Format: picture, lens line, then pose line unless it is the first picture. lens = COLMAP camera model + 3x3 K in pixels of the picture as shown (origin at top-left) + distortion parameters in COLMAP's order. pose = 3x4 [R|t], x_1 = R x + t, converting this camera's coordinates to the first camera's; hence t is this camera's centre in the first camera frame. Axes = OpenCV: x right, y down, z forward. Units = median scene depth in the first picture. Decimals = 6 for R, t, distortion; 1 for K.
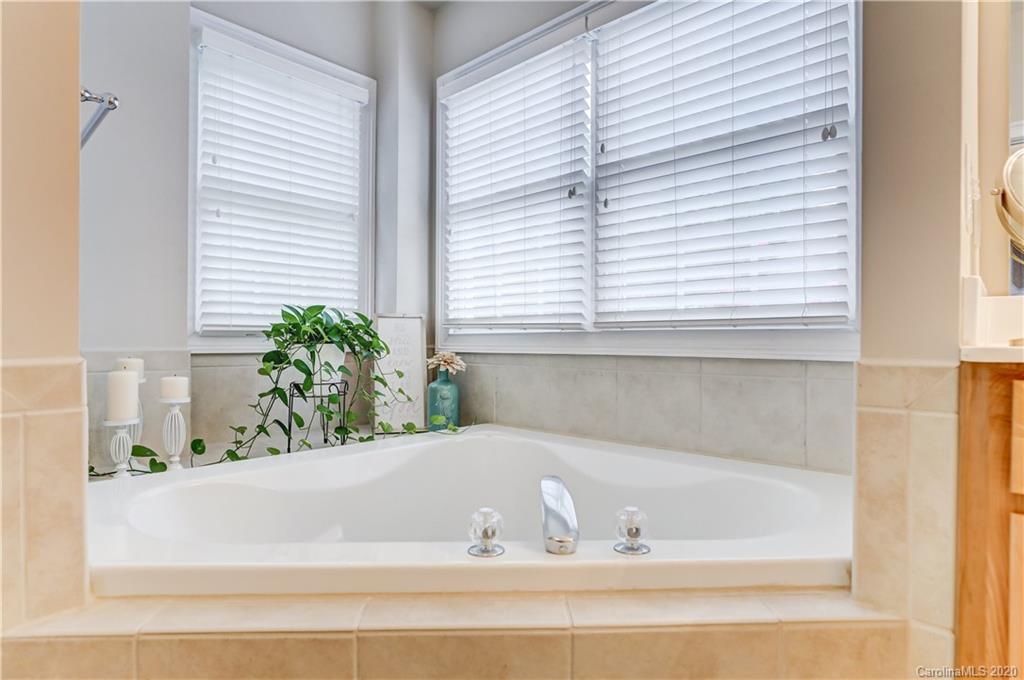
lens RADIAL K [[529.4, 0, 517.6], [0, 529.4, 337.6], [0, 0, 1]] dist [-0.004470, -0.000745]
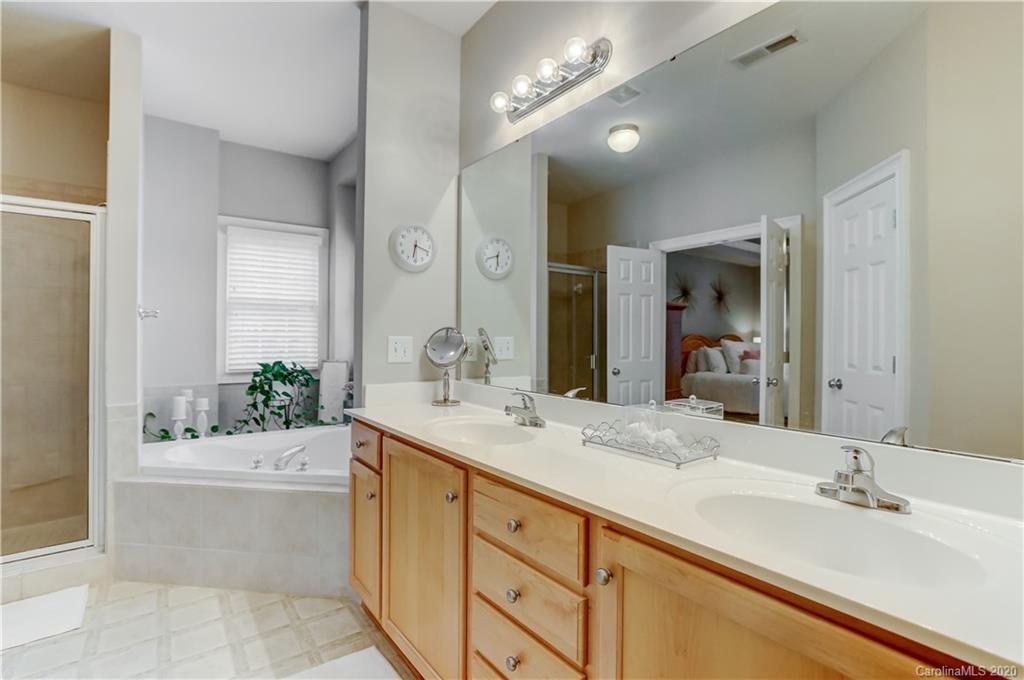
lens RADIAL K [[485.3, 0, 547.1], [0, 485.3, 340.7], [0, 0, 1]] dist [-0.003140, 0.000439]
pose [[0.988243, 0.004863, -0.152814, 1.025260], [-0.002031, 0.999823, 0.018680, -0.195036], [0.152878, -0.018150, 0.988078, -0.757128]]
